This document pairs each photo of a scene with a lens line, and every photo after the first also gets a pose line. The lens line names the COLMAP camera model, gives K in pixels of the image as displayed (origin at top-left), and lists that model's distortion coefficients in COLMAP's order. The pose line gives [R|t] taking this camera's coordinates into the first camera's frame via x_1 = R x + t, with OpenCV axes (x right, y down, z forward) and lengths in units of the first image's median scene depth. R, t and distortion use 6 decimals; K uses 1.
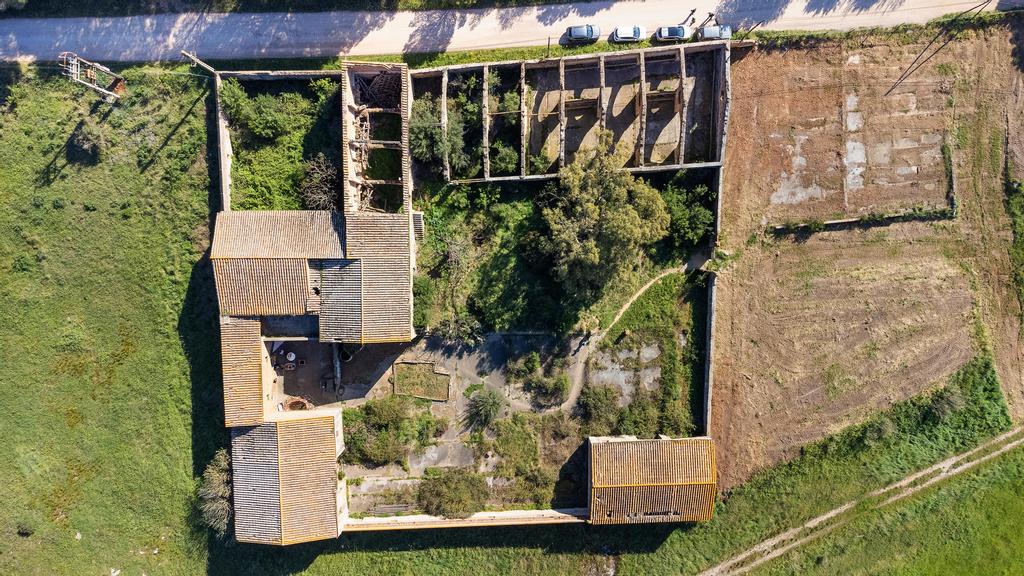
lens RADIAL K [[776.1, 0, 508.2], [0, 776.1, 285.3], [0, 0, 1]] dist [0.064018, 0.001488]
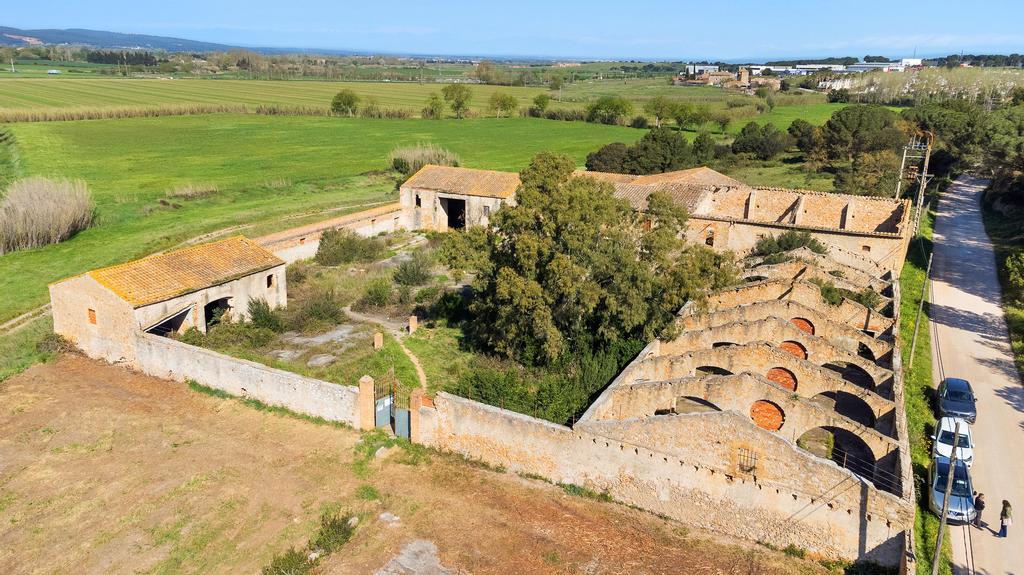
lens RADIAL K [[802.3, 0, 512.0], [0, 802.3, 287.5], [0, 0, 1]] dist [0.052727, 0.005938]
pose [[-0.487156, 0.239691, -0.839778, 0.614643], [-0.871912, -0.187983, 0.452142, -0.298486], [-0.049490, 0.952476, 0.300567, 0.800841]]
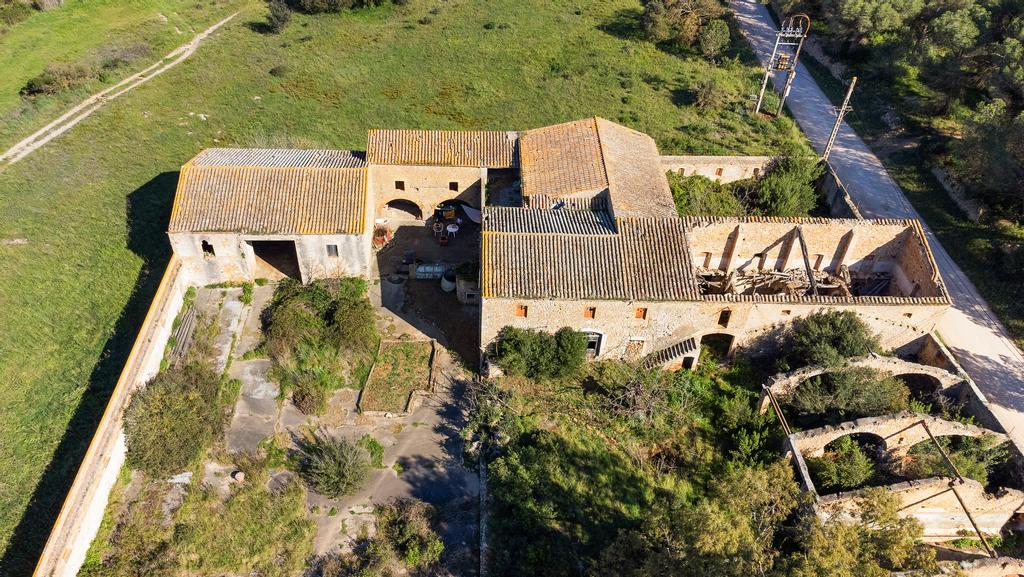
lens RADIAL K [[771.8, 0, 508.0], [0, 771.8, 286.4], [0, 0, 1]] dist [0.024969, 0.053864]
pose [[0.018243, 0.666108, -0.745632, 0.281331], [-0.996176, -0.051622, -0.070489, 0.090596], [-0.085444, 0.744066, 0.662619, 0.592873]]
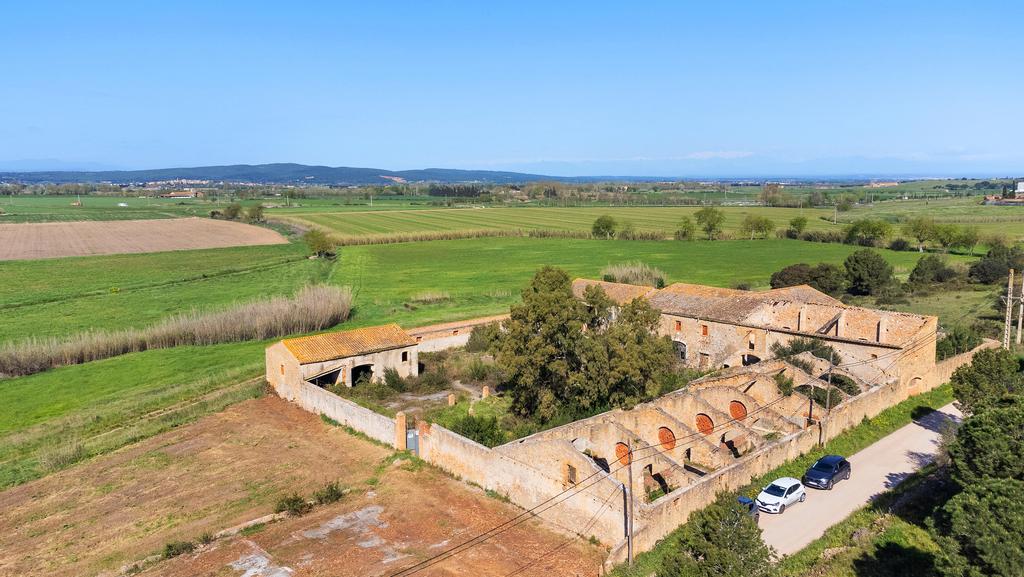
lens RADIAL K [[802.3, 0, 512.0], [0, 802.3, 288.5], [0, 0, 1]] dist [0.052727, 0.005938]
pose [[-0.774235, 0.098838, -0.625133, 0.625285], [-0.632793, -0.138917, 0.761758, -0.607735], [-0.011551, 0.985359, 0.170098, 0.769215]]
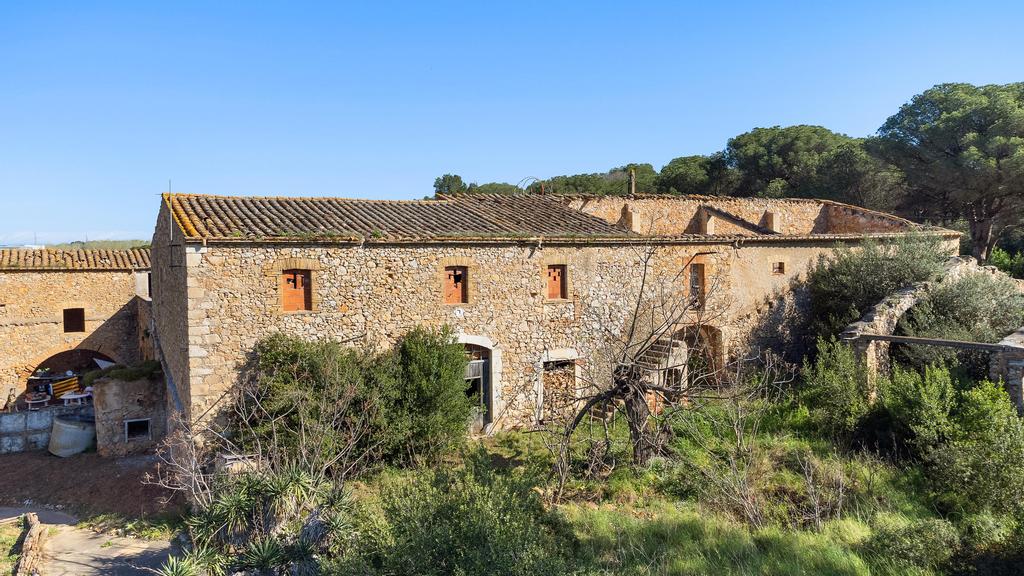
lens RADIAL K [[776.1, 0, 508.2], [0, 776.1, 285.3], [0, 0, 1]] dist [0.064018, 0.001488]
pose [[0.476055, 0.040363, -0.878489, 0.099514], [-0.879066, -0.006314, -0.476658, 0.093063], [-0.024786, 0.999165, 0.032476, 0.965546]]
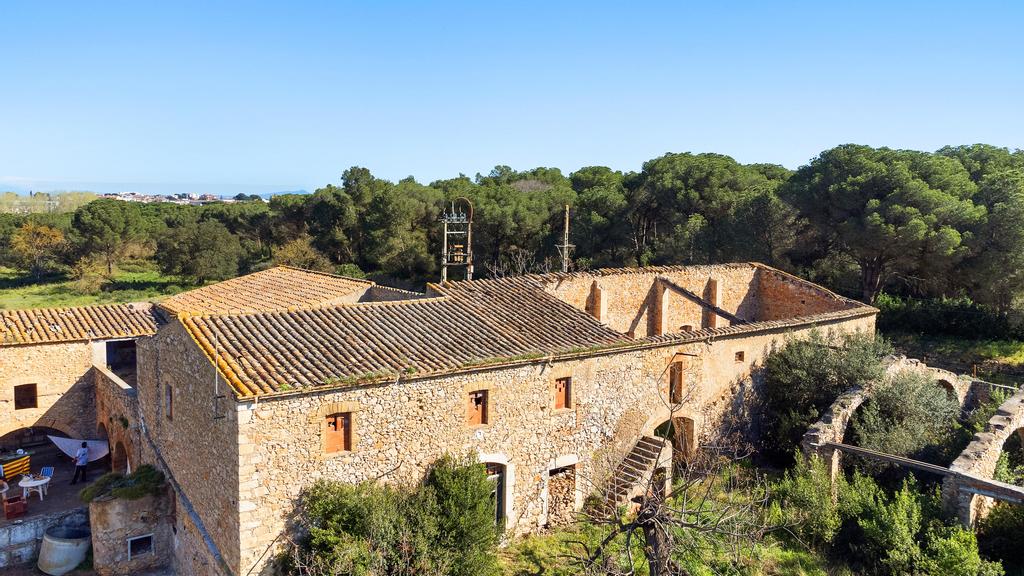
lens RADIAL K [[769.6, 0, 507.7], [0, 769.6, 288.4], [0, 0, 1]] dist [0.061274, 0.006068]
pose [[0.609128, 0.097941, -0.787001, 0.078777], [-0.791384, 0.010359, -0.611232, 0.137866], [-0.051713, 0.995138, 0.083819, 0.912646]]
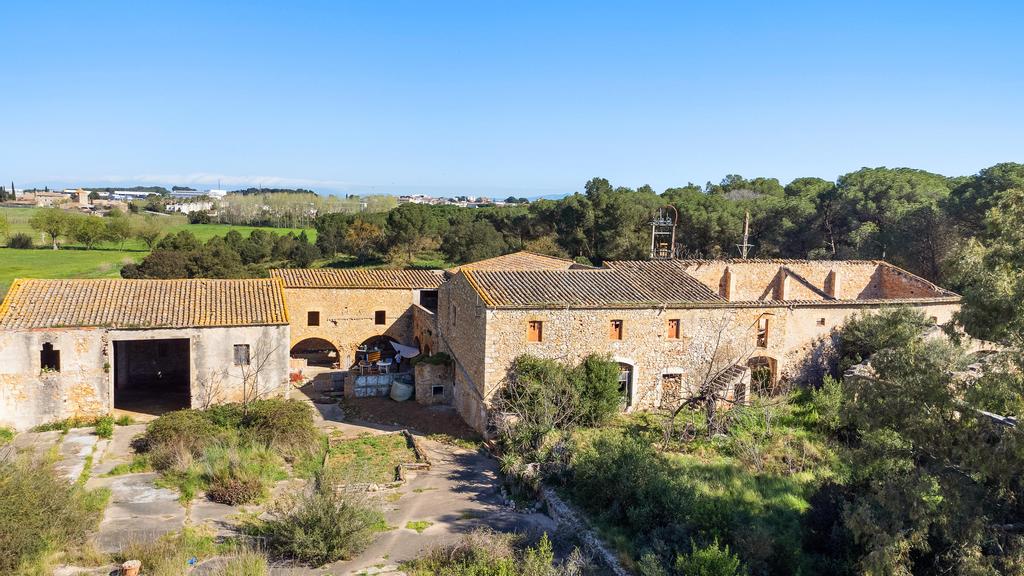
lens RADIAL K [[771.8, 0, 508.0], [0, 771.8, 285.9], [0, 0, 1]] dist [0.024969, 0.053864]
pose [[0.315842, 0.114372, -0.941893, 0.270767], [-0.946132, -0.036587, -0.321706, 0.192536], [-0.071256, 0.992764, 0.096655, 0.910438]]
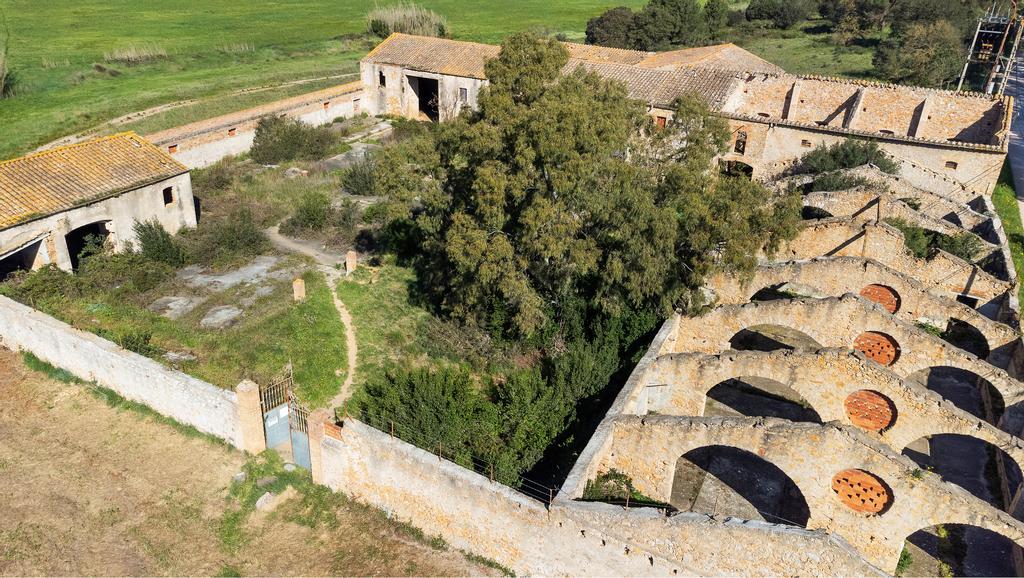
lens RADIAL K [[765.1, 0, 512.0], [0, 765.1, 289.0], [0, 0, 1]] dist [-0.003725, 0.123943]
pose [[-0.488998, 0.379700, -0.785308, 0.440614], [-0.869776, -0.280475, 0.405985, -0.221722], [-0.066107, 0.881568, 0.467406, 0.816954]]
